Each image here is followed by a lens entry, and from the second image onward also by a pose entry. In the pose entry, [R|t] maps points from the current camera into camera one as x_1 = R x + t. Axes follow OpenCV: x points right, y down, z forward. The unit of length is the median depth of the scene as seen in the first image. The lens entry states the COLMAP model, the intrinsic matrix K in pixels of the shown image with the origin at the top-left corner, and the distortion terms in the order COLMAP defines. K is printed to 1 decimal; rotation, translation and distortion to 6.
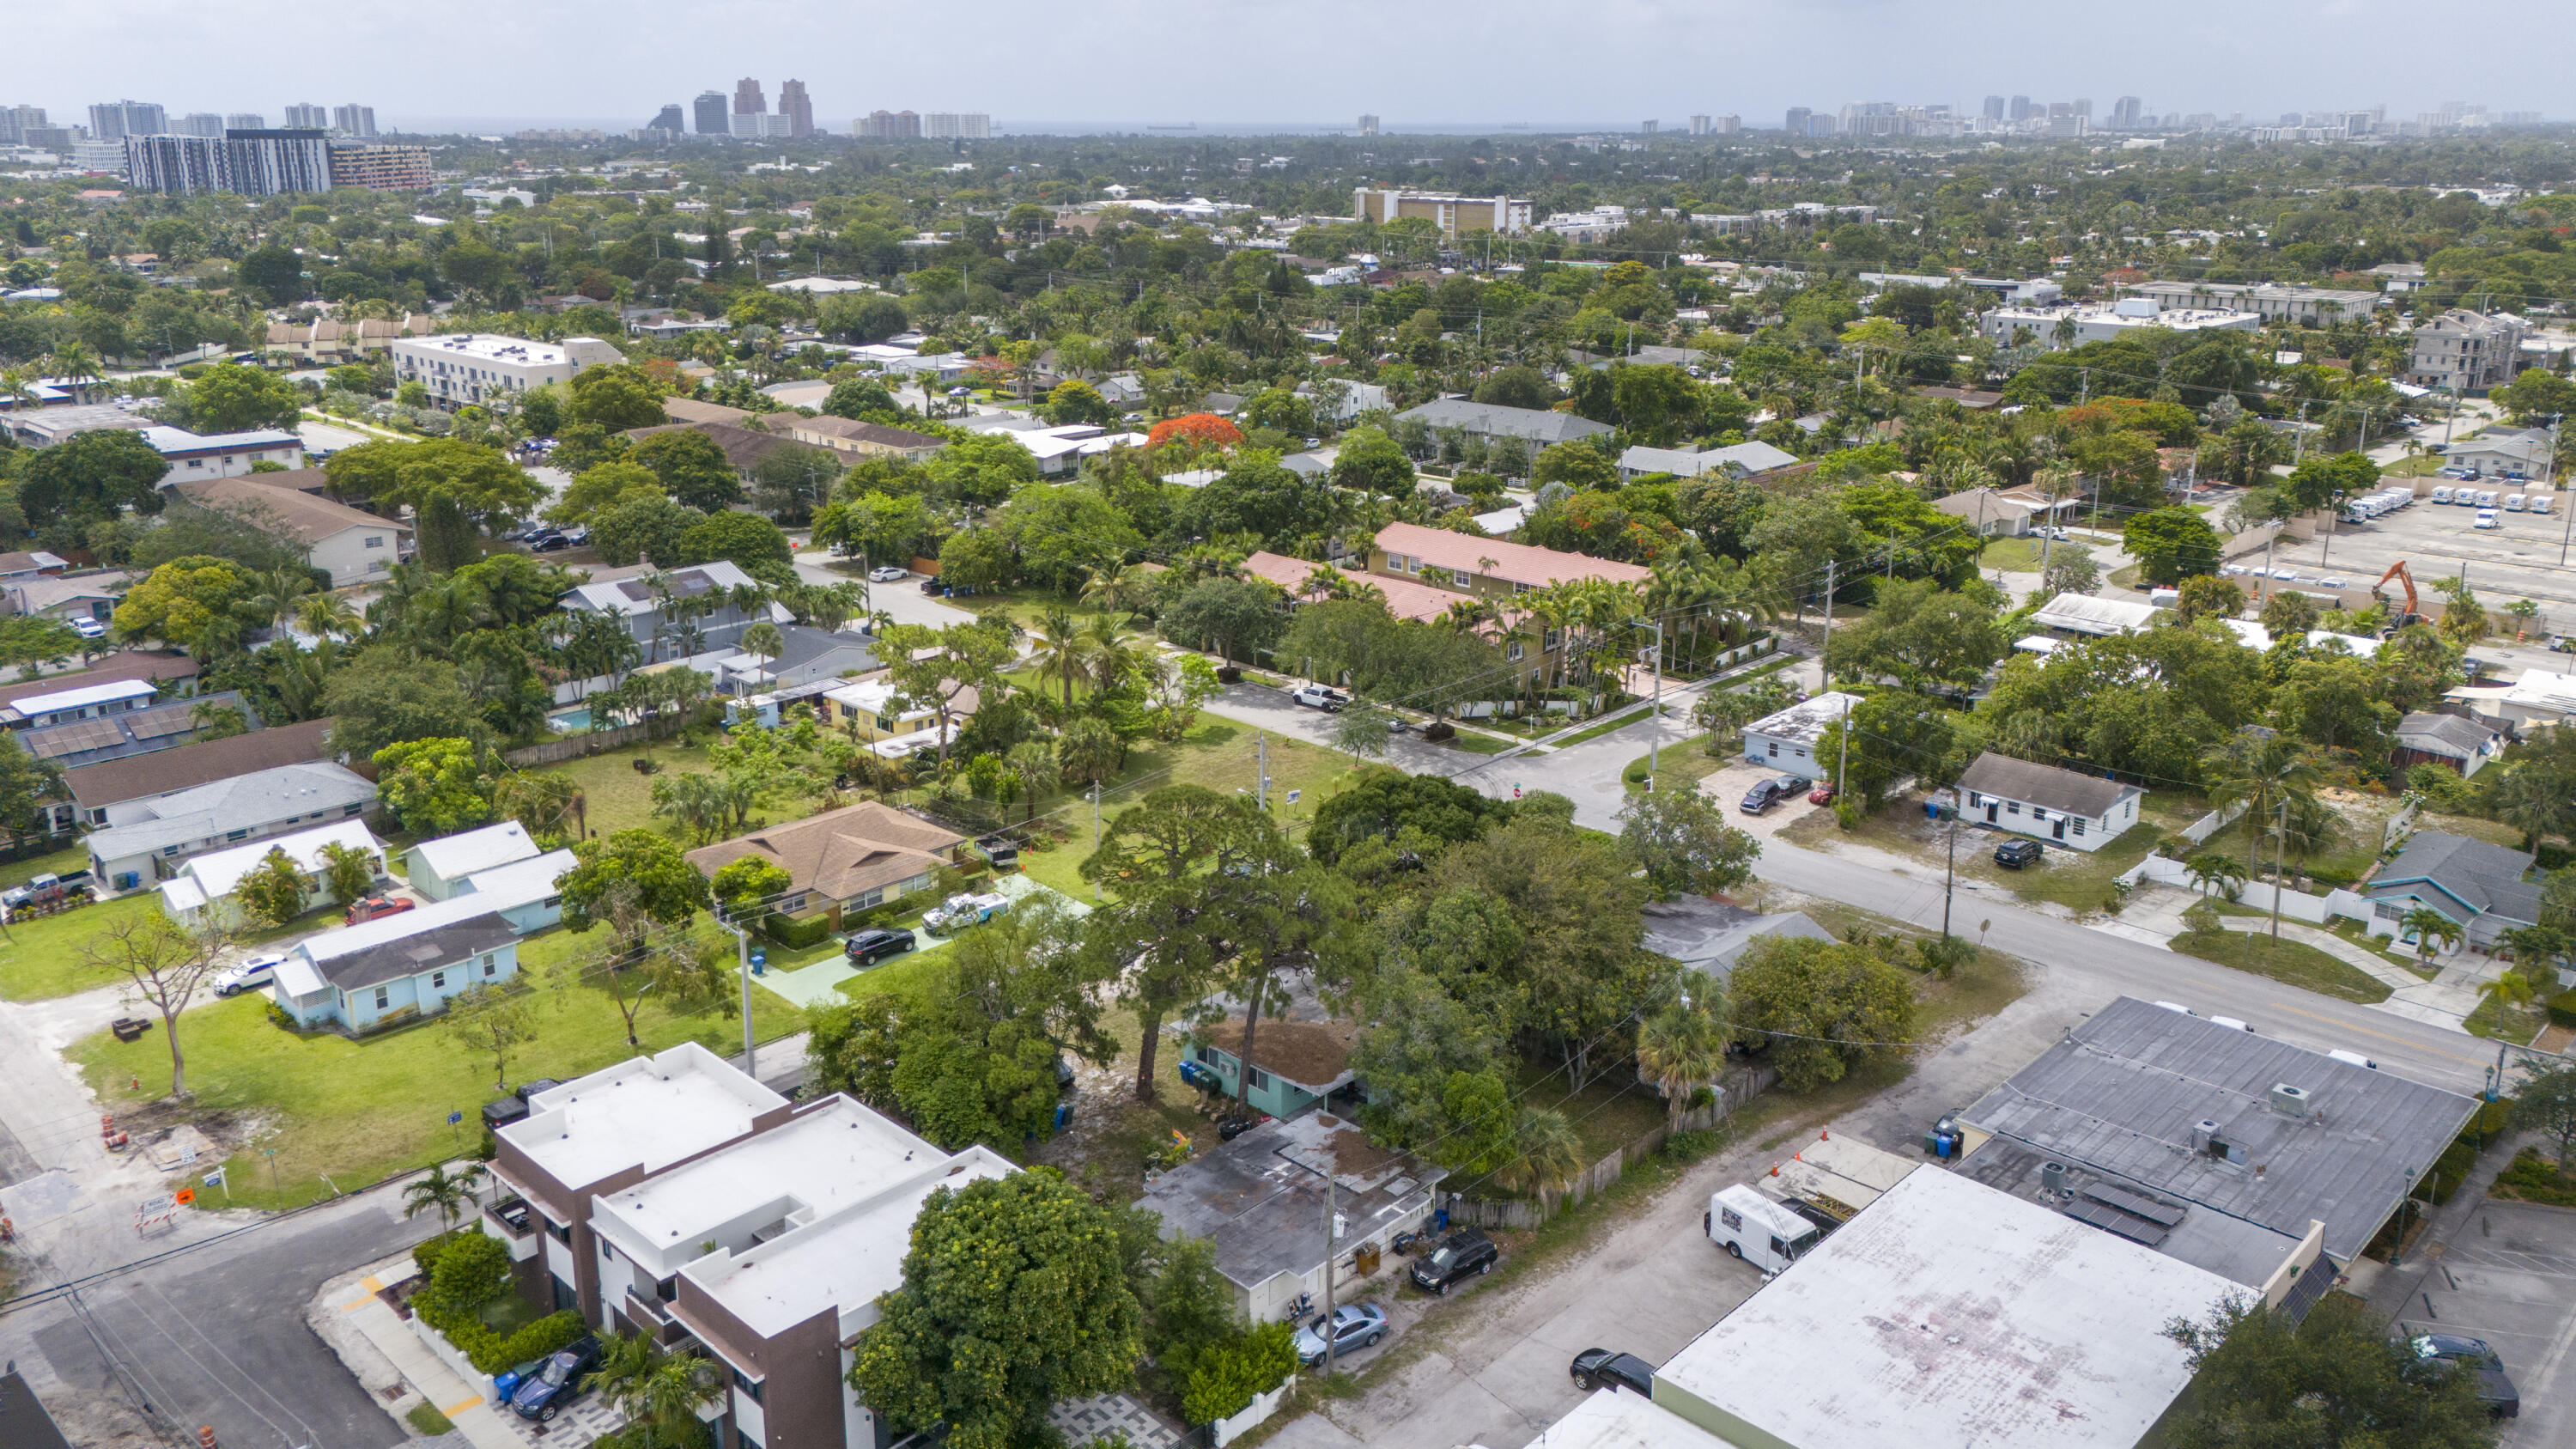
lens RADIAL K [[1944.9, 0, 1293.4], [0, 1944.9, 719.5], [0, 0, 1]] dist [0.080271, -0.077442]
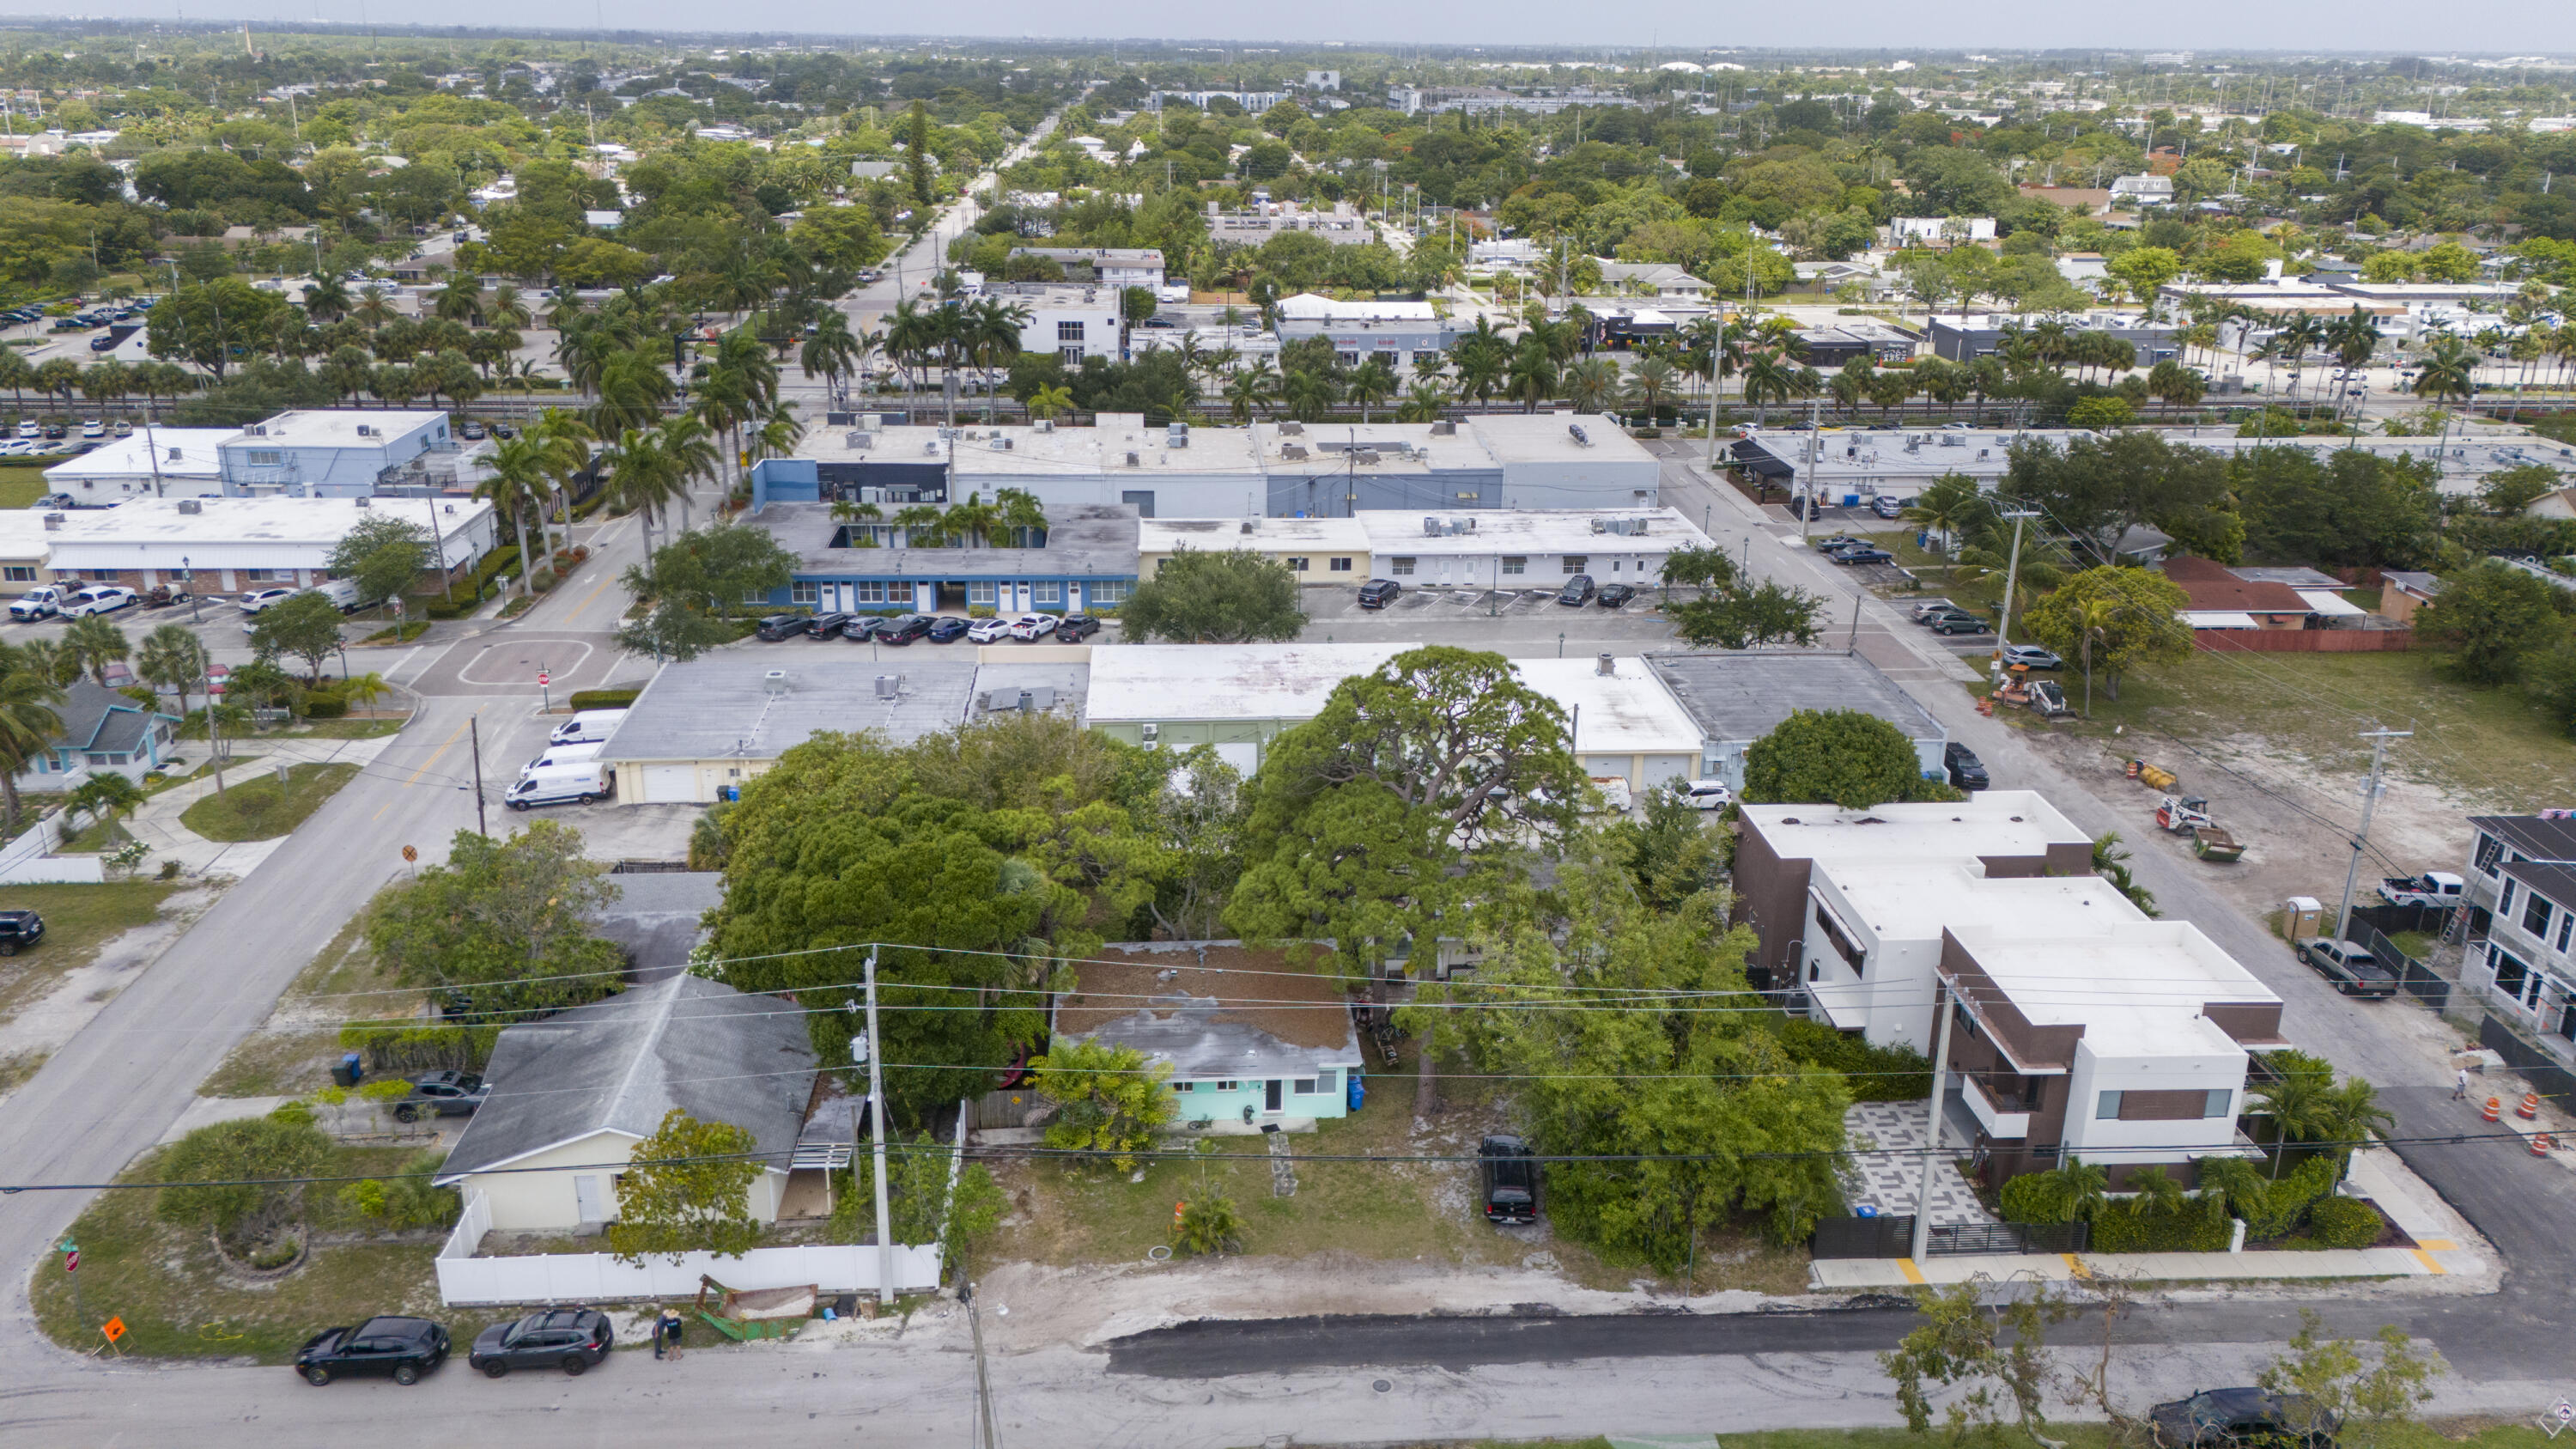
lens RADIAL K [[1944.9, 0, 1293.4], [0, 1944.9, 719.5], [0, 0, 1]] dist [0.080271, -0.077442]
pose [[-0.747488, -0.229130, 0.623507, -0.350837], [0.180373, 0.833352, 0.522485, -0.253329], [-0.639318, 0.503015, -0.581592, 1.015067]]
